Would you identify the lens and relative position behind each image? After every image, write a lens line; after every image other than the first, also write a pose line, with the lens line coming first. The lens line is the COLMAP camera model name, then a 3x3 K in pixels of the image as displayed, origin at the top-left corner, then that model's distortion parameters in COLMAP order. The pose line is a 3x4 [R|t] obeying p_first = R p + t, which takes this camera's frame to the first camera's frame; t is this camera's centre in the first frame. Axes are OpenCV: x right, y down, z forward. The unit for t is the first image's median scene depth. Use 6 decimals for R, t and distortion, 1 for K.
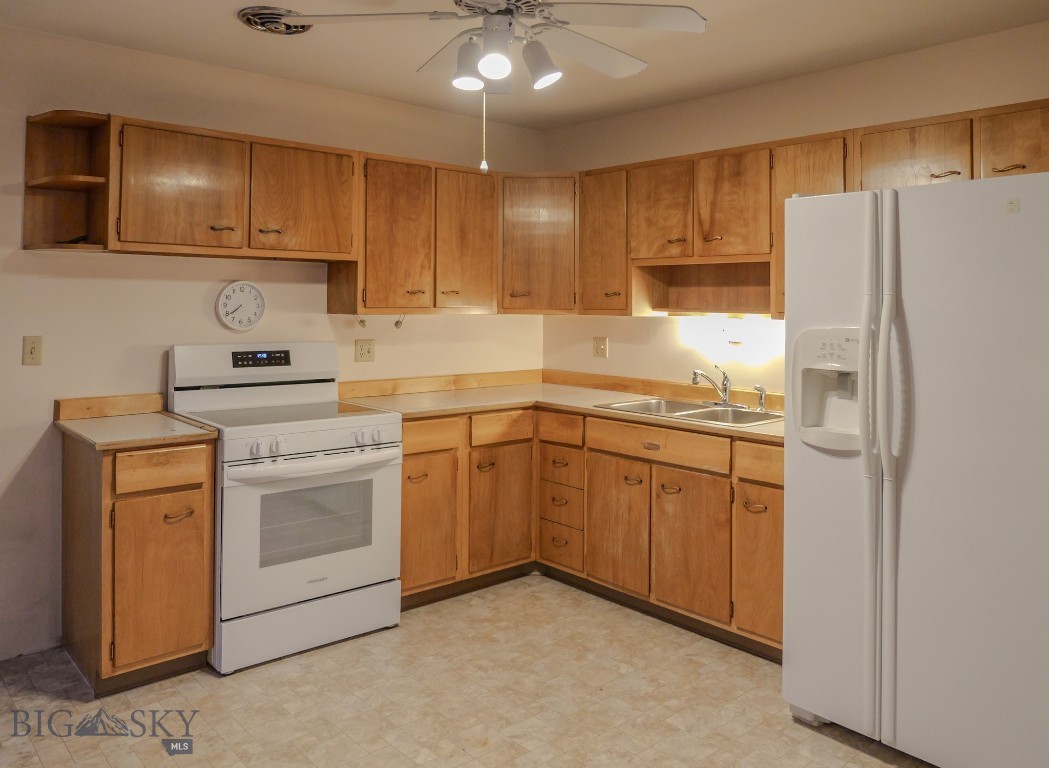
lens RADIAL K [[809.1, 0, 524.4], [0, 809.1, 306.1], [0, 0, 1]] dist [-0.028274, -0.000053]
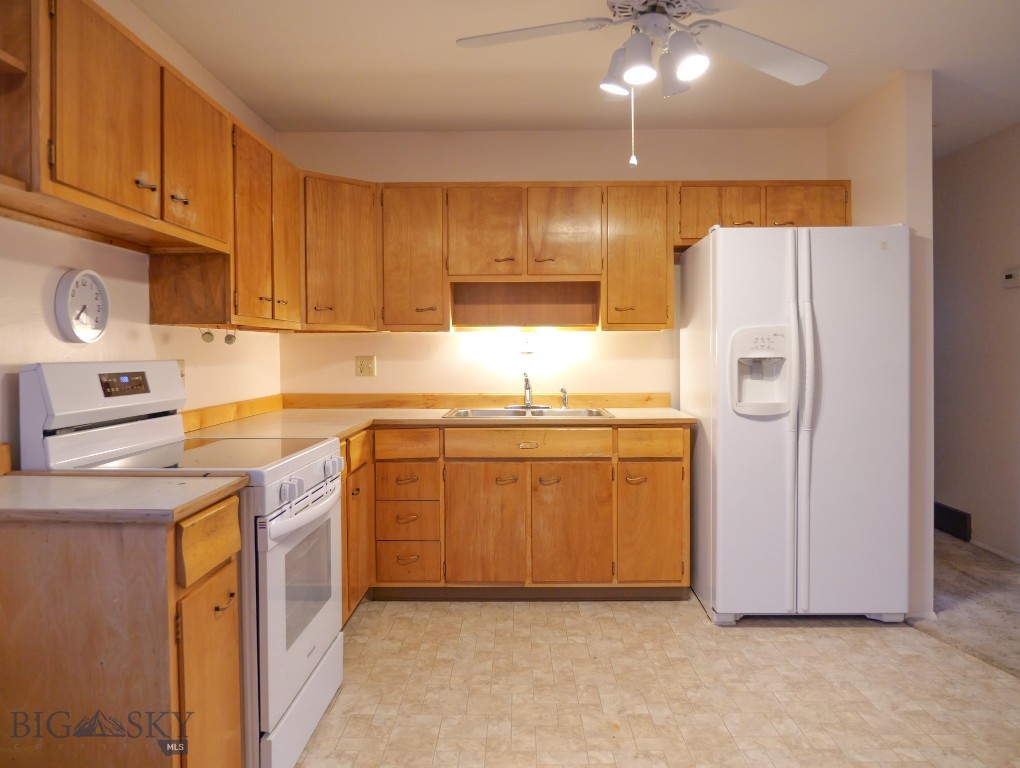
lens RADIAL K [[745.9, 0, 510.0], [0, 745.9, 384.0], [0, 0, 1]] dist [-0.028121, 0.003743]
pose [[0.672964, -0.045337, 0.738285, -0.608936], [0.014219, 0.998728, 0.048370, 0.041724], [-0.739539, -0.022054, 0.672753, 0.343831]]
